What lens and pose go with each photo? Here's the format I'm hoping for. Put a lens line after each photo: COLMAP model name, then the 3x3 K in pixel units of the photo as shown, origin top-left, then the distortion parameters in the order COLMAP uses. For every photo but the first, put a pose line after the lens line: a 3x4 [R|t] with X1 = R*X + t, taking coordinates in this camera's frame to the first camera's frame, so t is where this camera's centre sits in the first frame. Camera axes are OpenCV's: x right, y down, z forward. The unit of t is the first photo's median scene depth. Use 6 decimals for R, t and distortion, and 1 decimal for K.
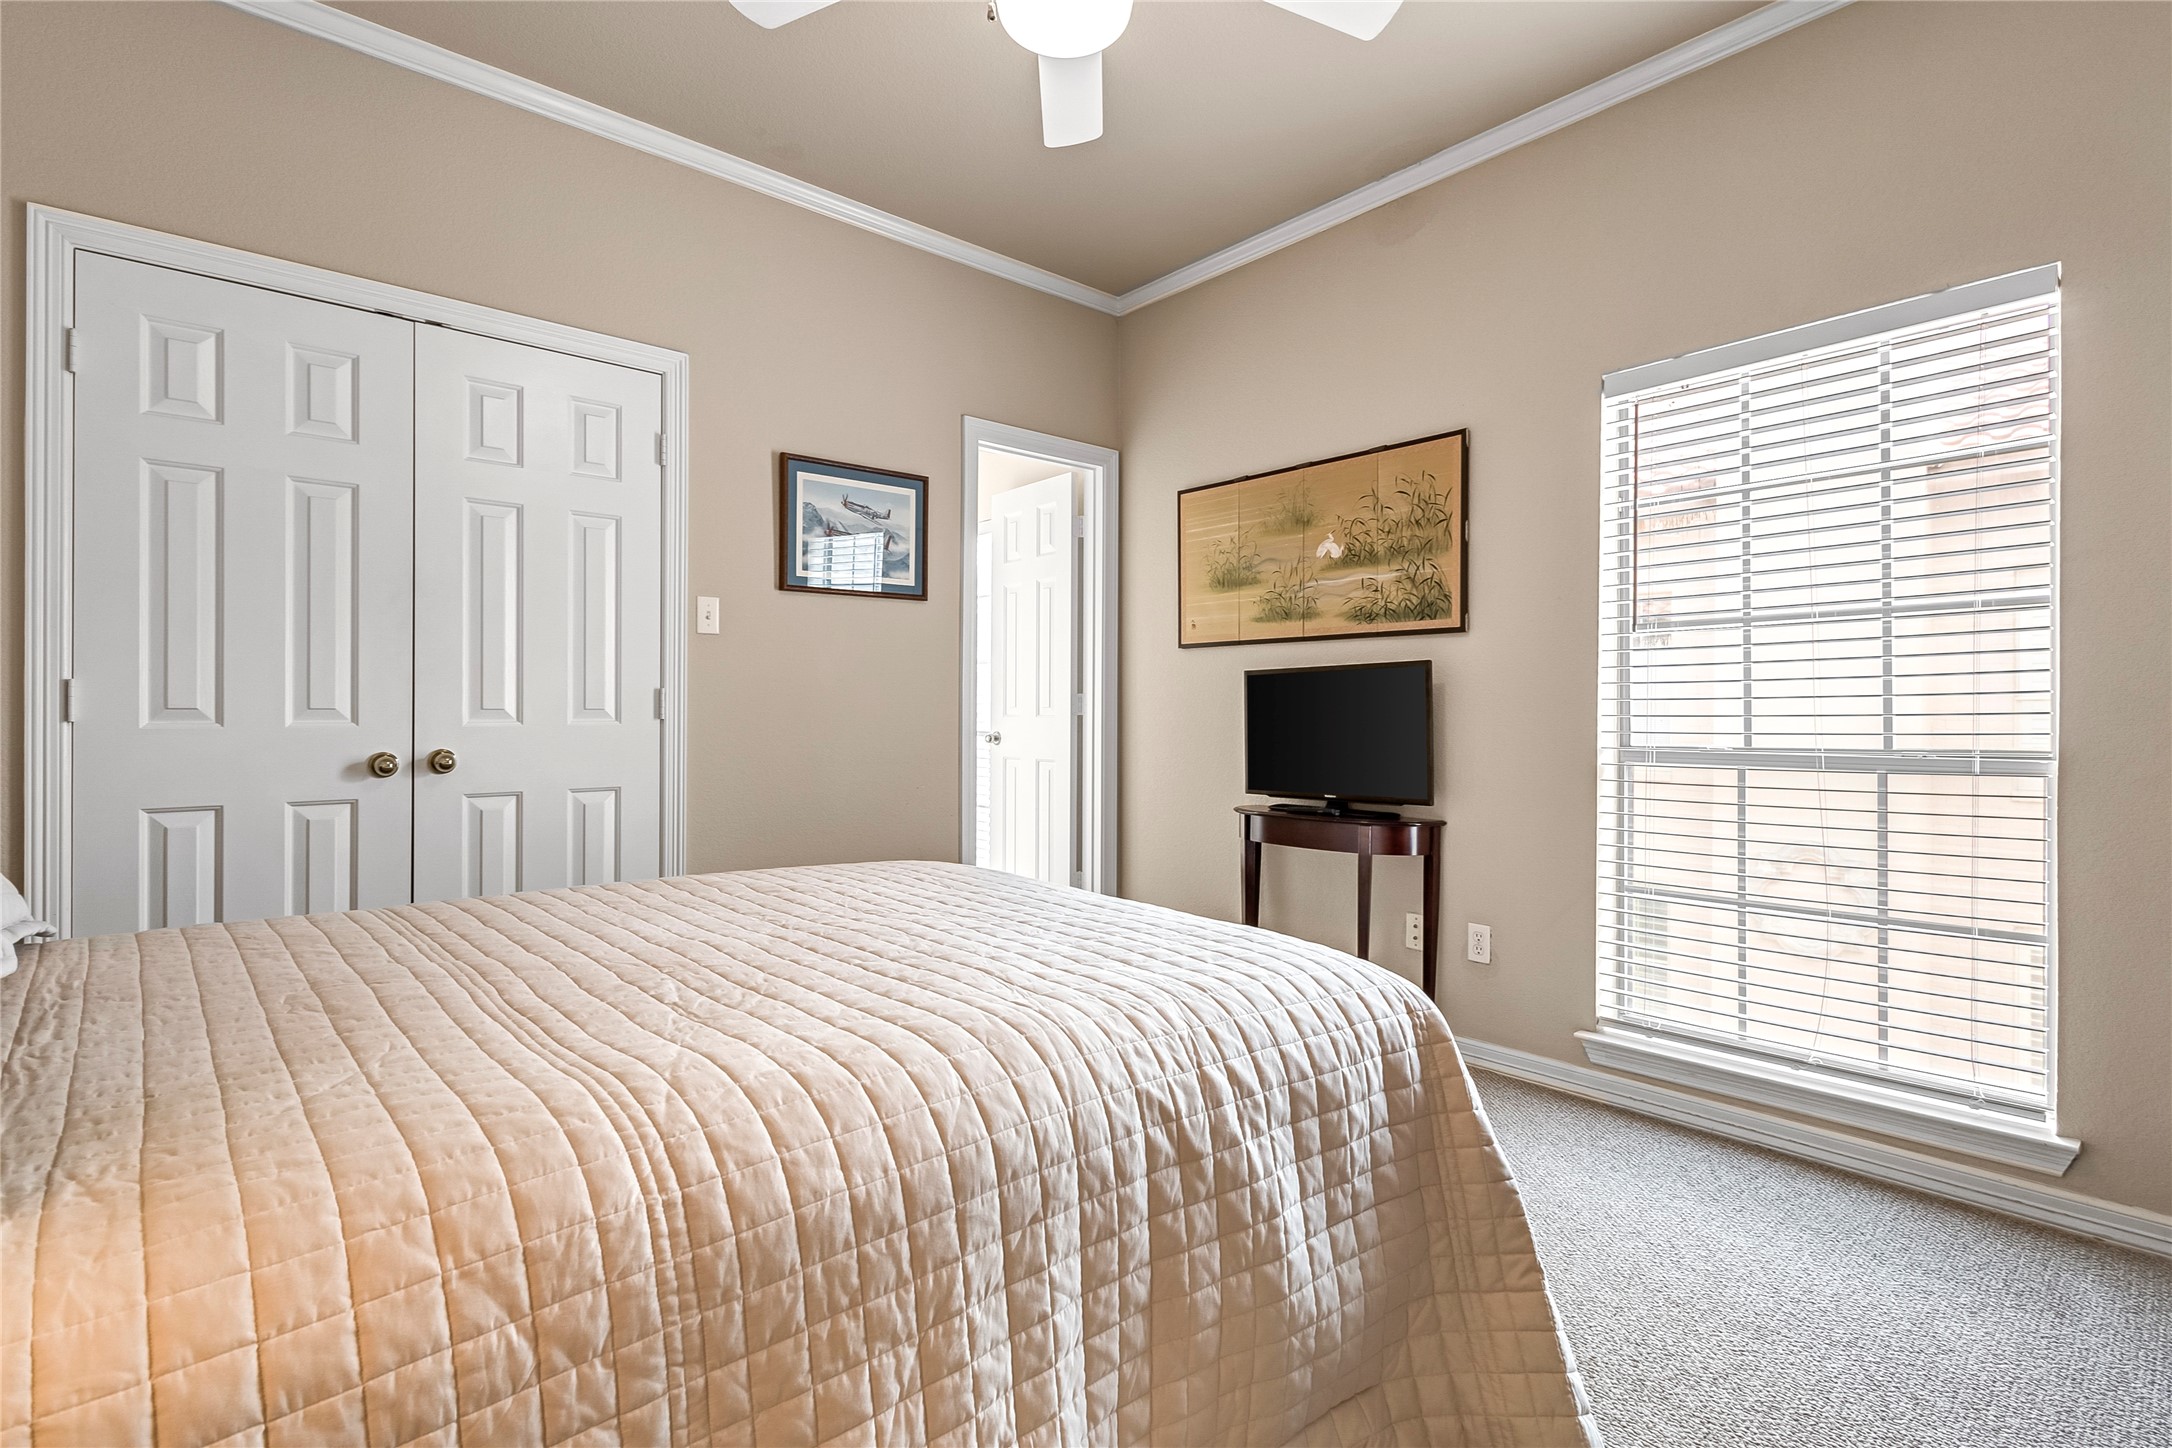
lens RADIAL K [[1005.5, 0, 1082.1], [0, 1005.5, 714.1], [0, 0, 1]] dist [-0.001170, -0.000302]
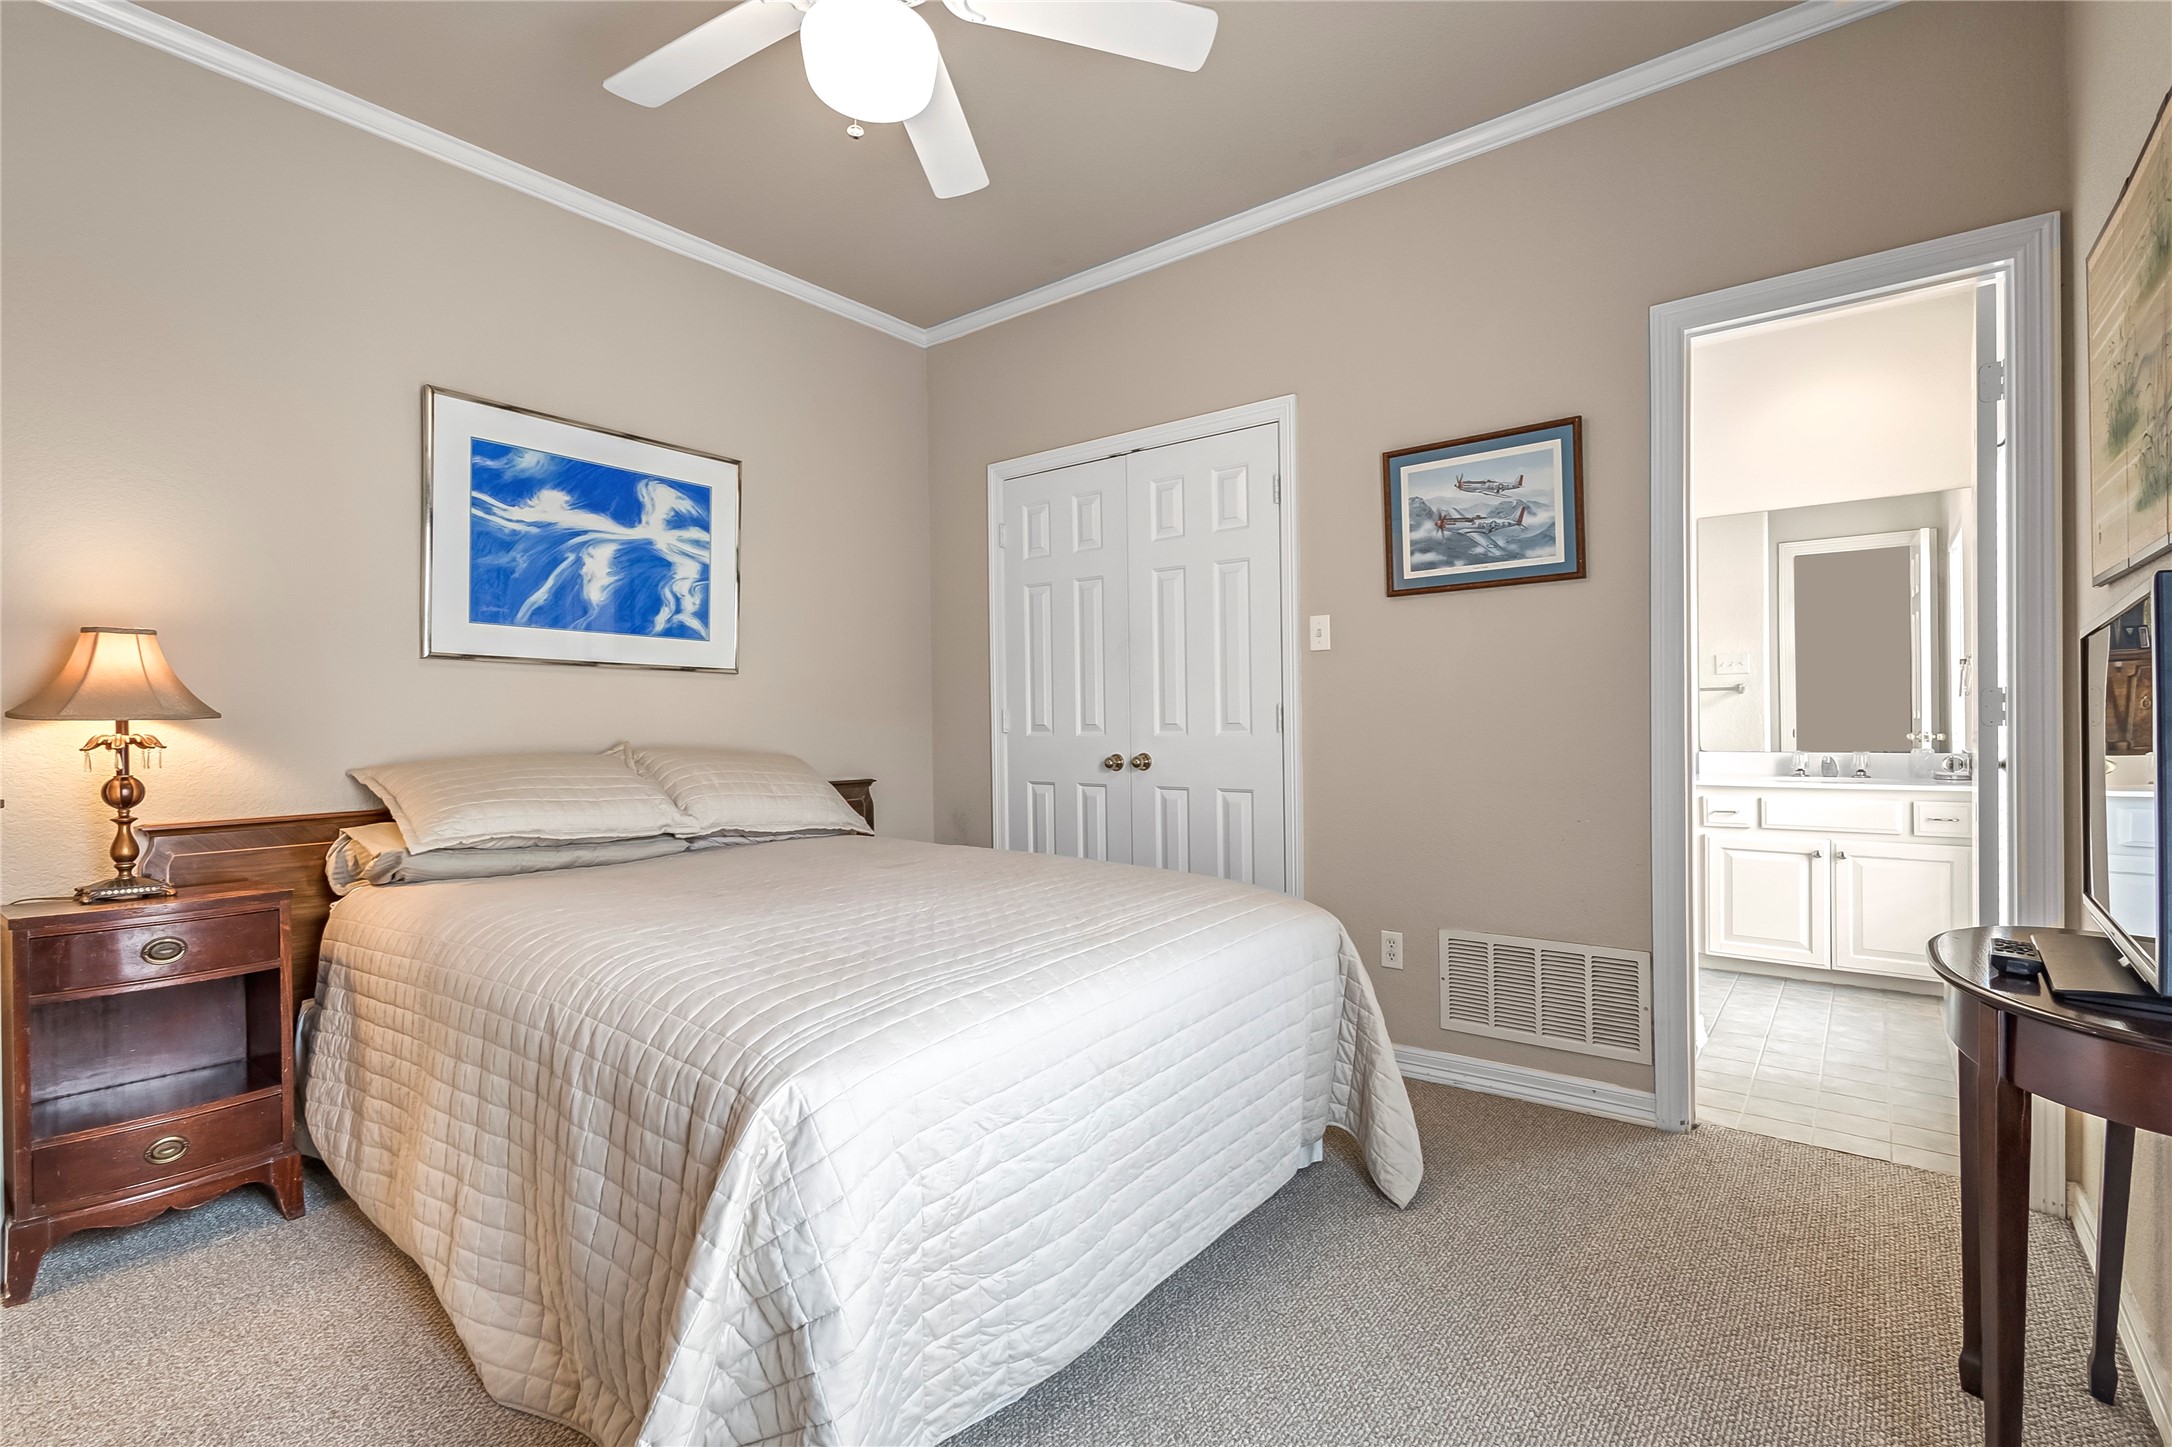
lens RADIAL K [[1005.5, 0, 1083.9], [0, 1005.5, 726.3], [0, 0, 1]] dist [-0.001170, -0.000302]
pose [[0.170286, -0.001400, -0.985394, 0.582604], [0.000374, 0.999999, -0.001356, -0.000062], [0.985395, -0.000138, 0.170287, 0.549414]]
